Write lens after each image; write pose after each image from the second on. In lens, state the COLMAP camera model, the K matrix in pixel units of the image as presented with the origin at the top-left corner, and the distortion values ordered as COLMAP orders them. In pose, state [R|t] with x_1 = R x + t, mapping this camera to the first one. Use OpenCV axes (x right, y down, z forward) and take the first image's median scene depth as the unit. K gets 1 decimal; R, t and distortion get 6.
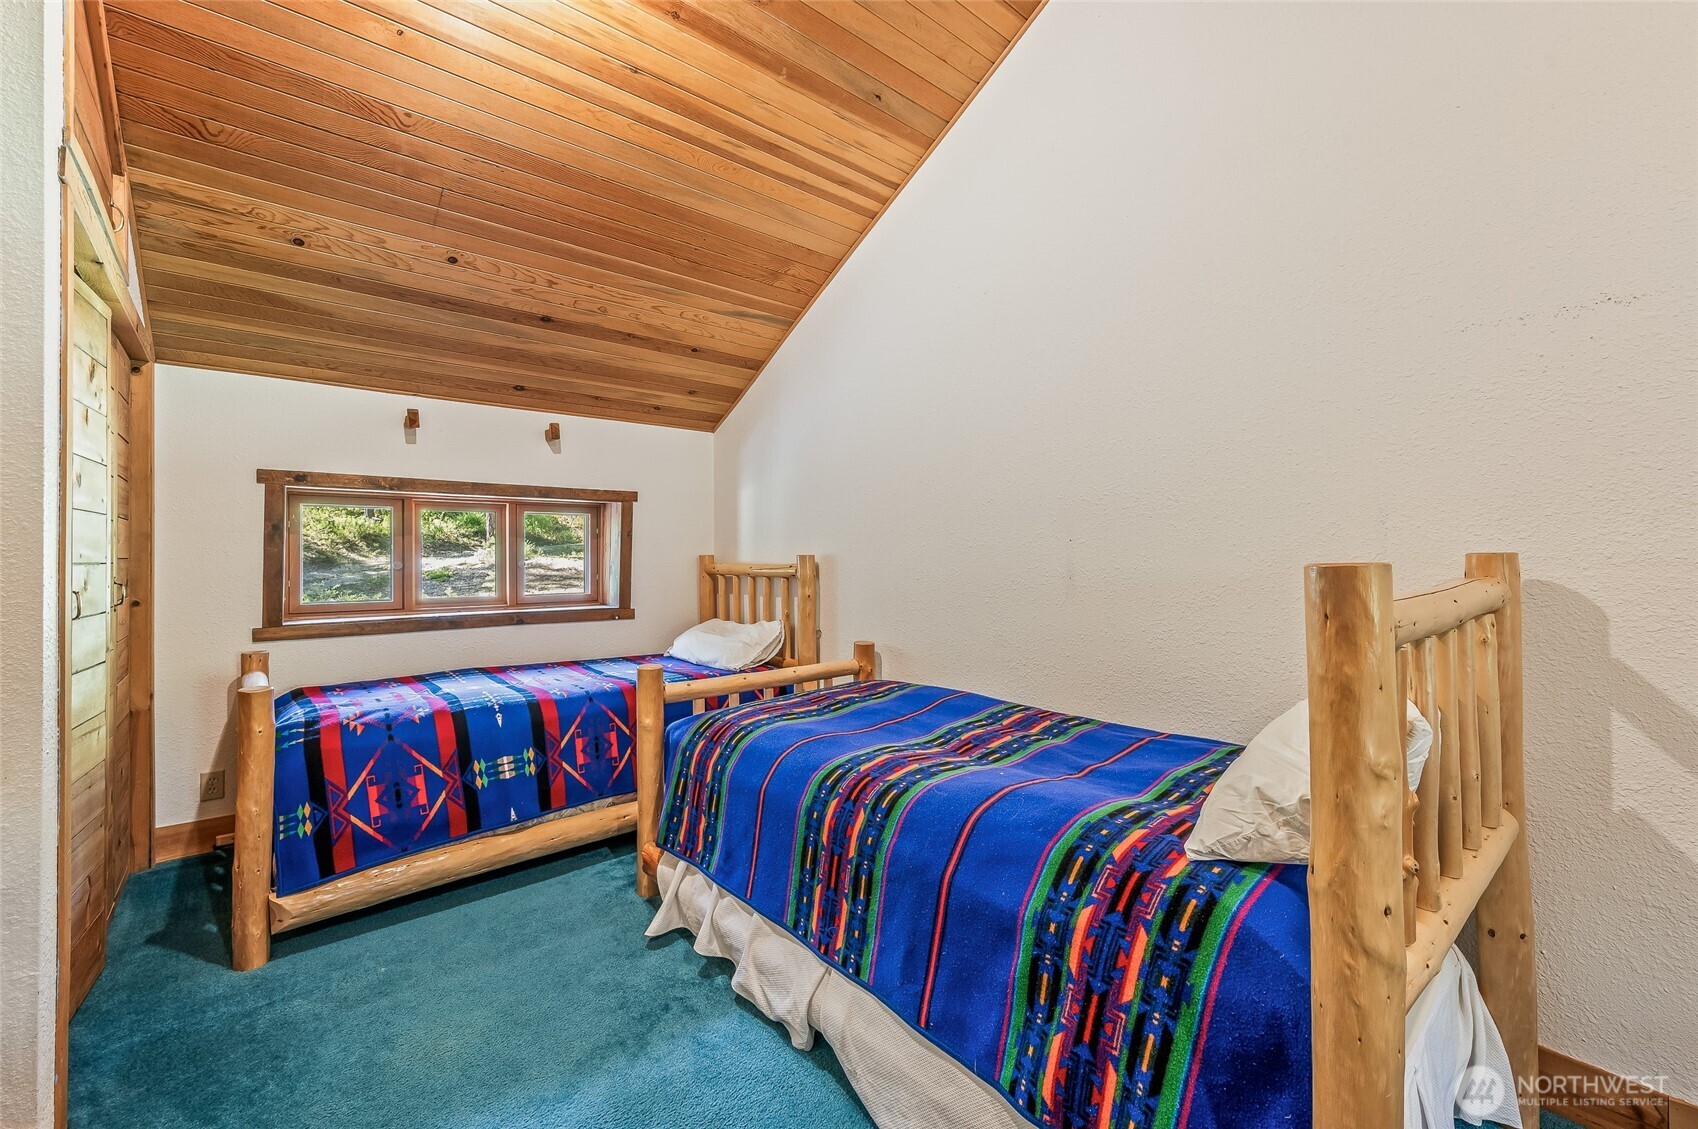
lens RADIAL K [[679.8, 0, 860.3], [0, 679.8, 558.0], [0, 0, 1]] dist [0.001570, 0.000488]
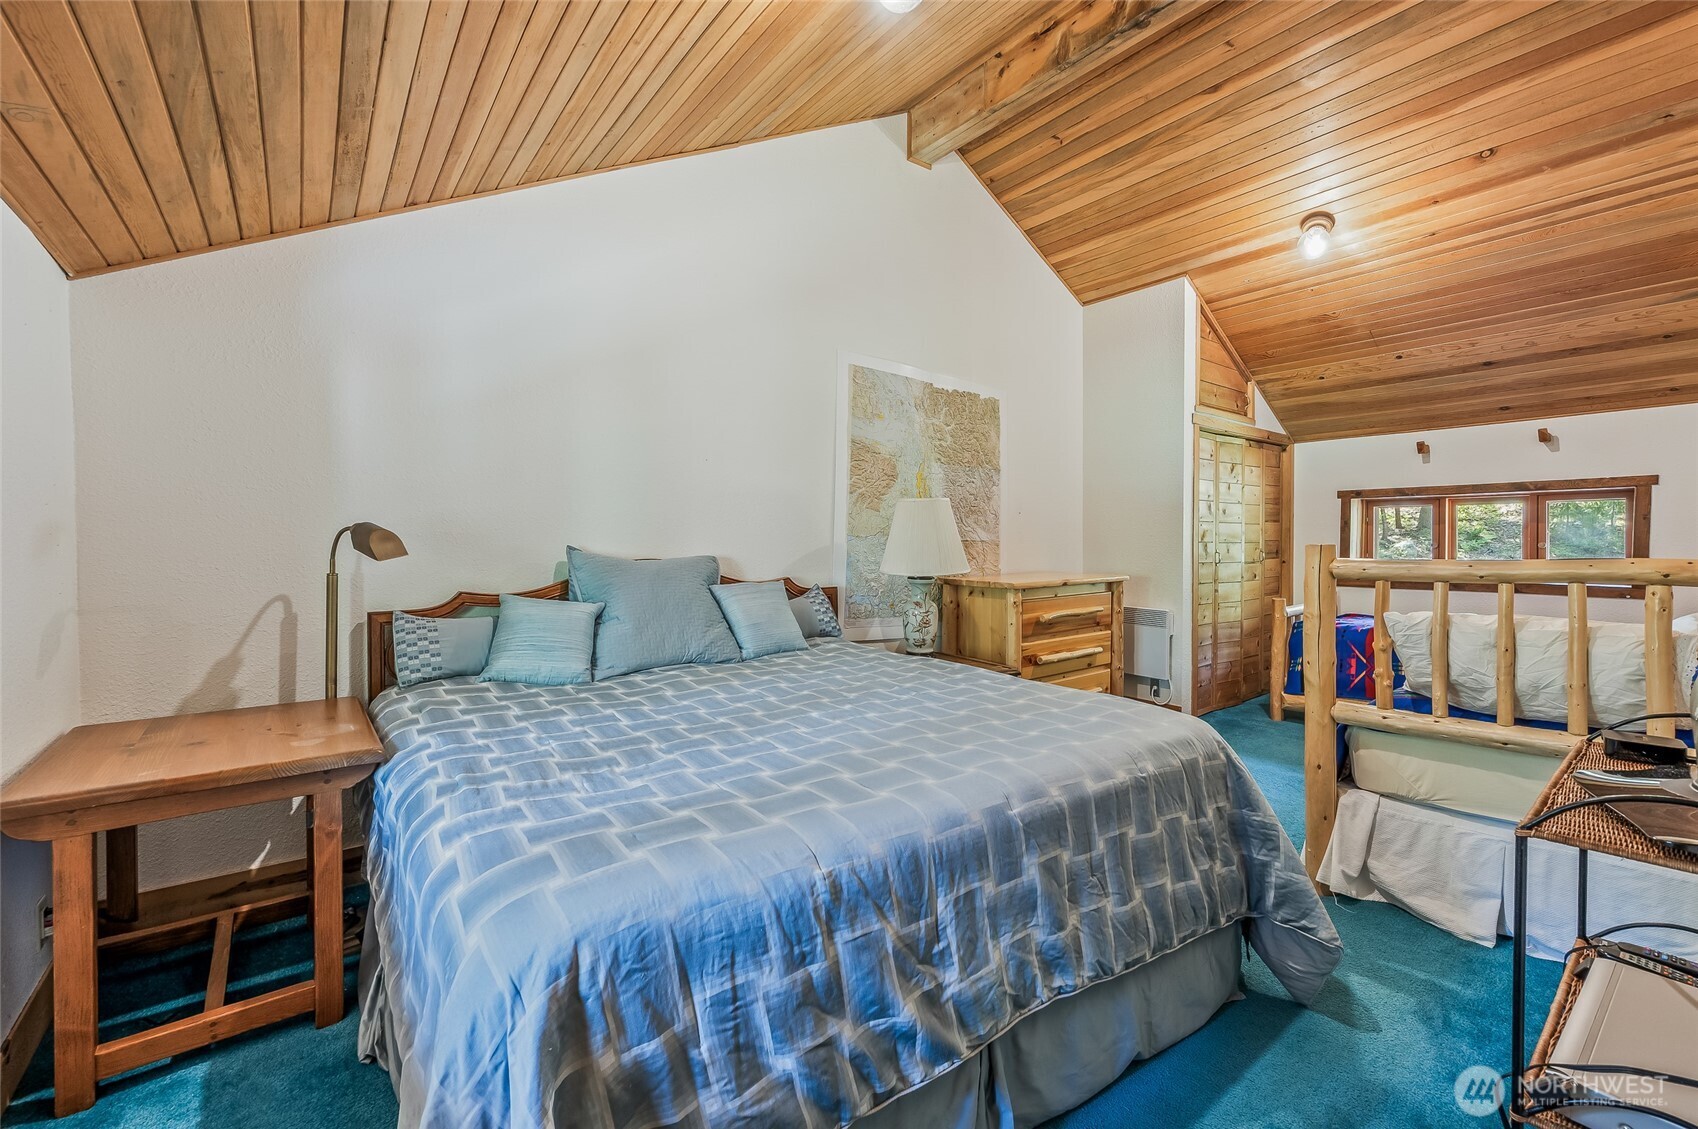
lens RADIAL K [[679.8, 0, 849.8], [0, 679.8, 563.8], [0, 0, 1]] dist [0.001570, 0.000488]
pose [[-0.054391, 0.035021, -0.997905, 0.911042], [0.000603, 0.999386, 0.035040, 0.000181], [0.998520, 0.001305, -0.054379, -0.184993]]
